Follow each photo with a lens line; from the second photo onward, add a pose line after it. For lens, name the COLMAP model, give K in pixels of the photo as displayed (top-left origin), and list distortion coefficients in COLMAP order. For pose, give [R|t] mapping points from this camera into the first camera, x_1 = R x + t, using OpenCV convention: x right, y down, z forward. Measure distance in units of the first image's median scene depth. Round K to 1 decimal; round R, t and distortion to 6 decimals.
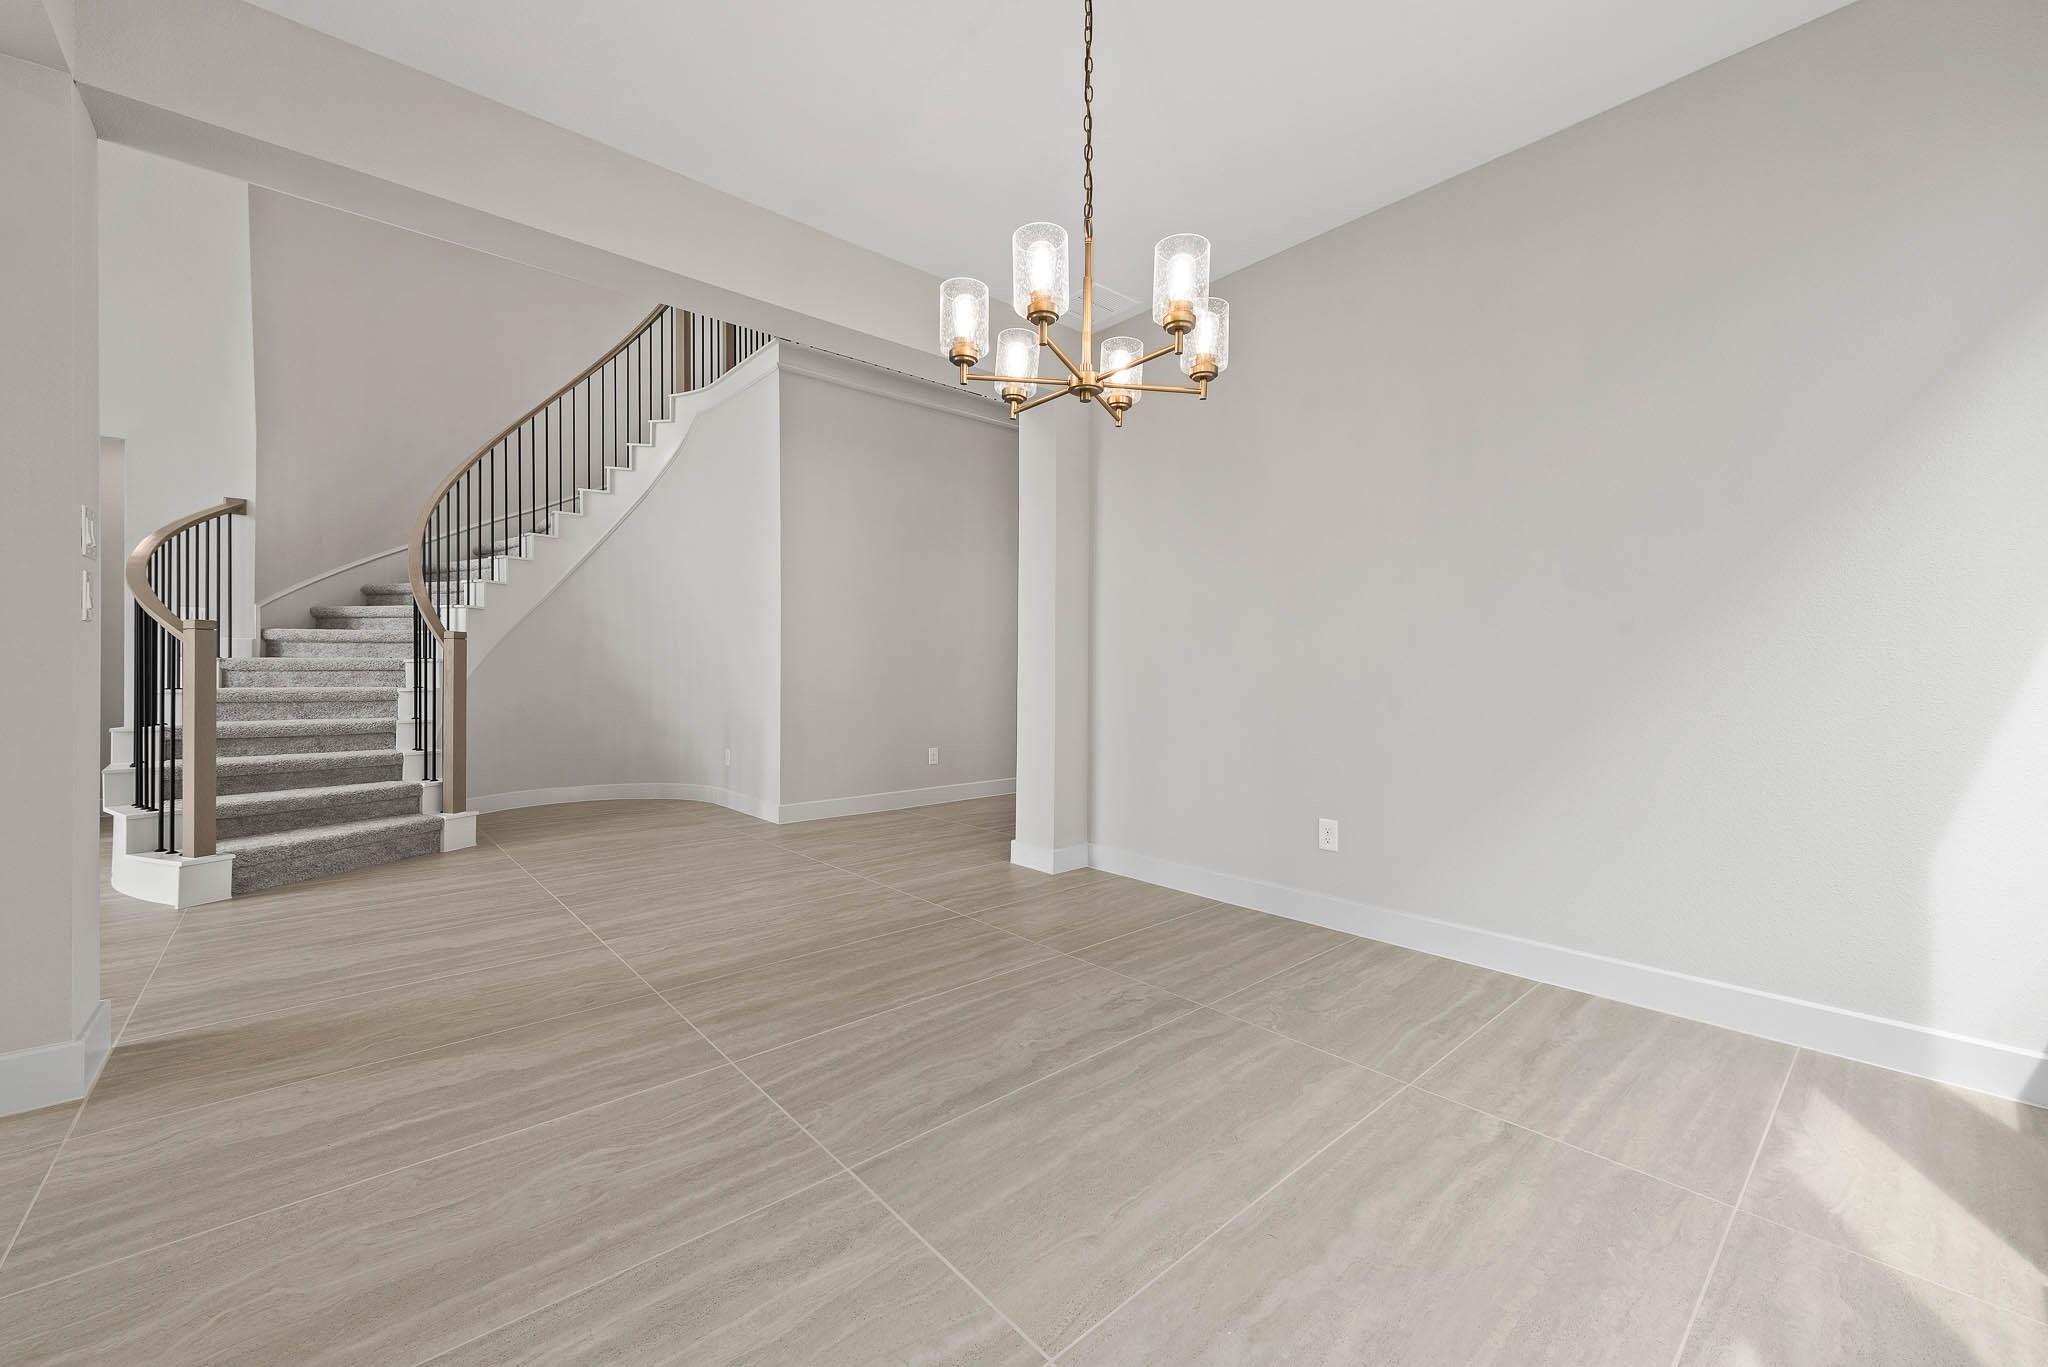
lens RADIAL K [[803.0, 0, 1023.3], [0, 803.0, 675.3], [0, 0, 1]] dist [0.006000, -0.001961]
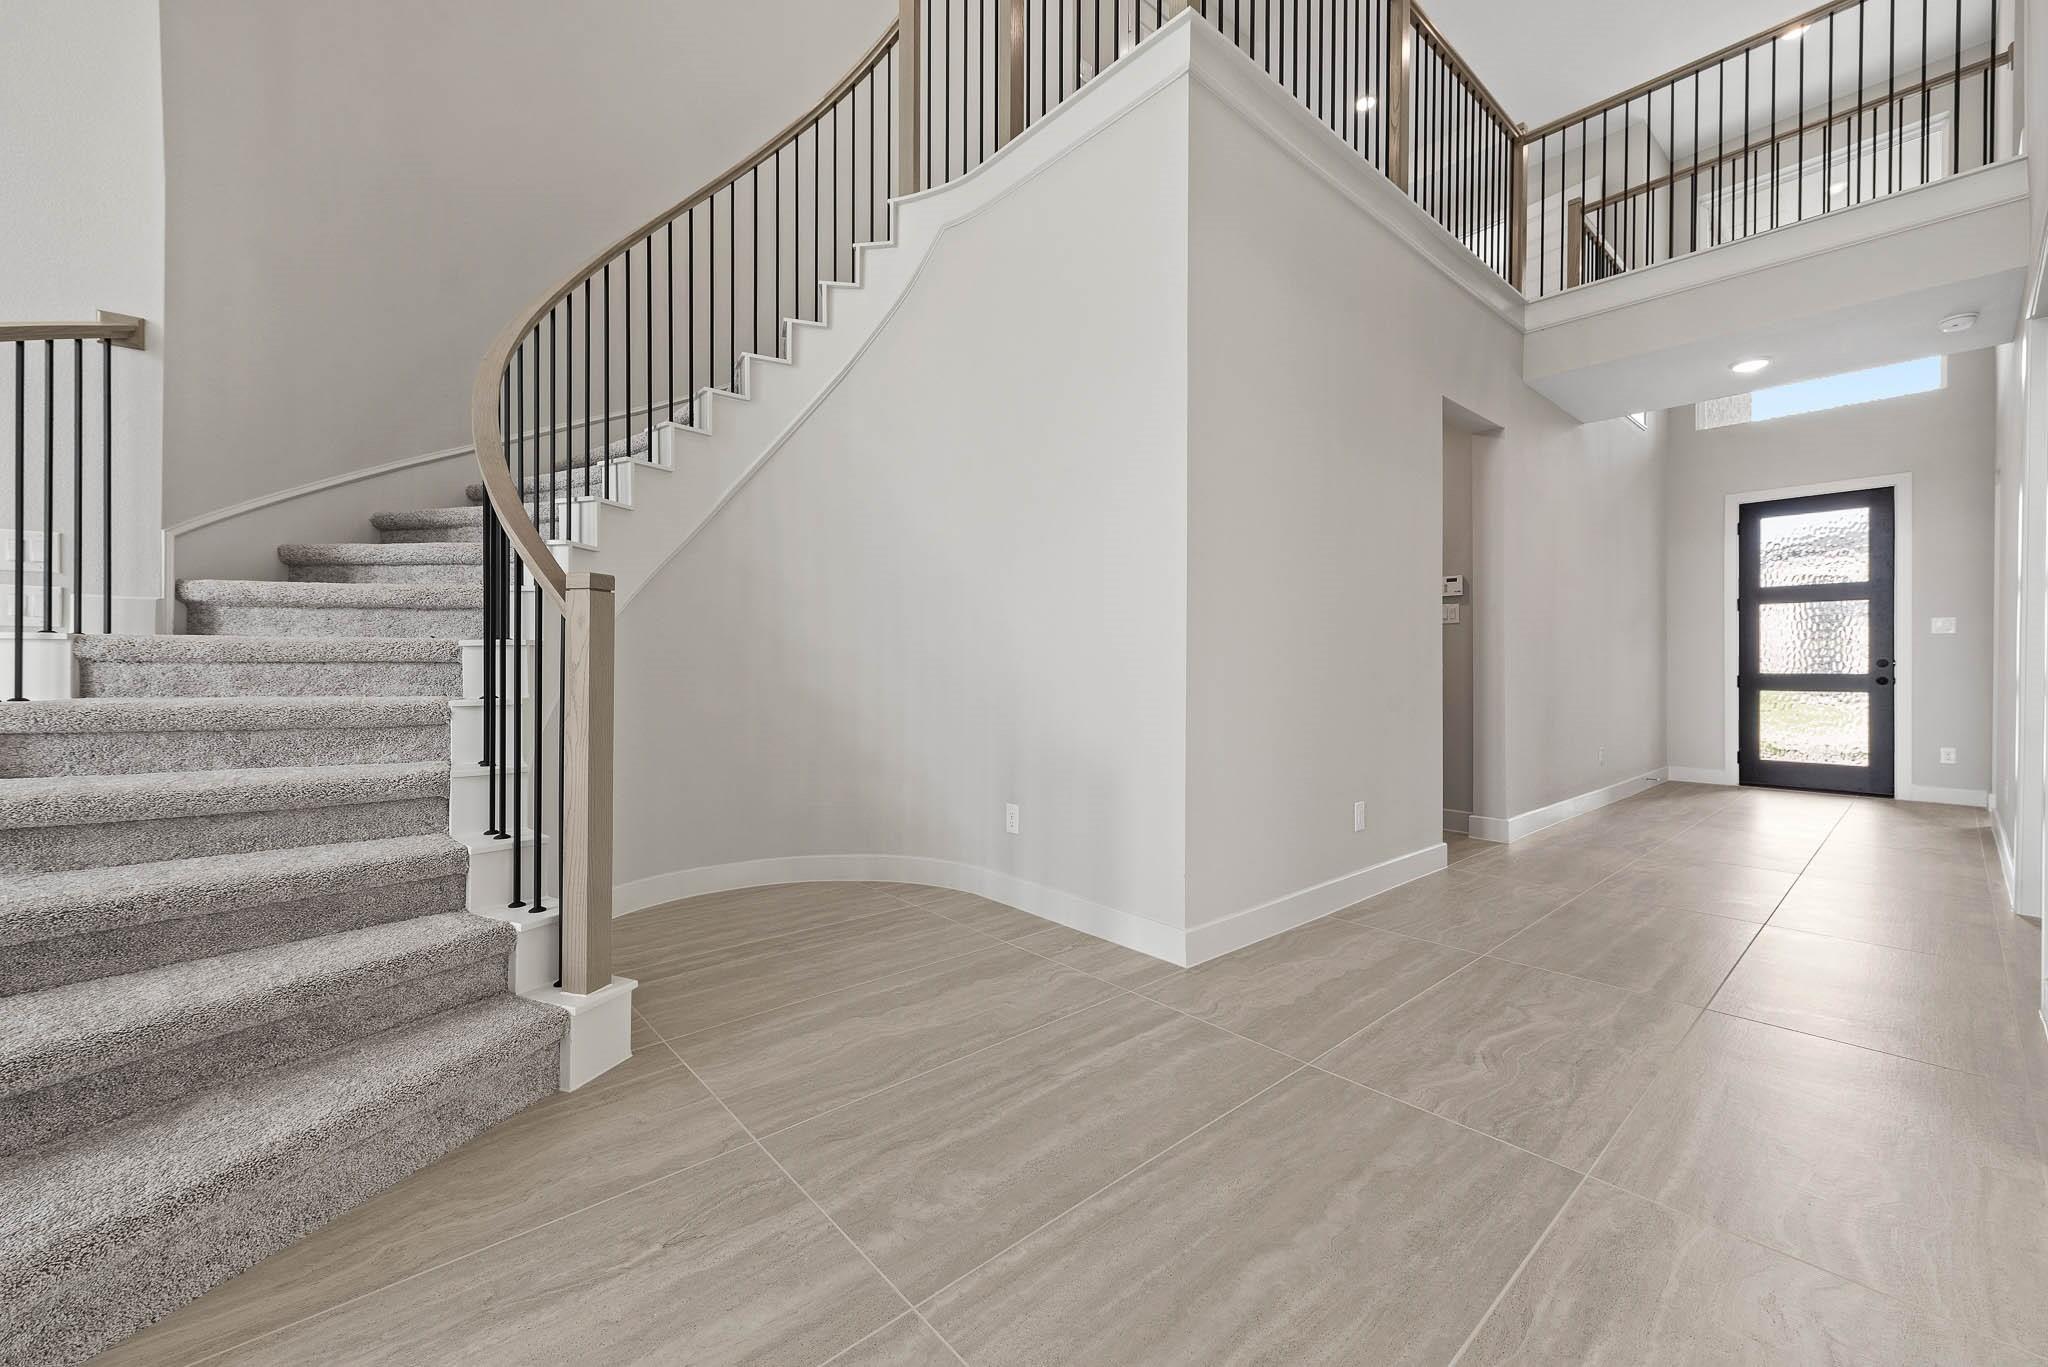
lens RADIAL K [[803.0, 0, 1021.2], [0, 803.0, 676.0], [0, 0, 1]] dist [0.006000, -0.001961]
pose [[0.999971, 0.002538, -0.007222, -0.426170], [-0.002517, 0.999992, 0.002949, -0.000146], [0.007229, -0.002931, 0.999970, 0.514839]]
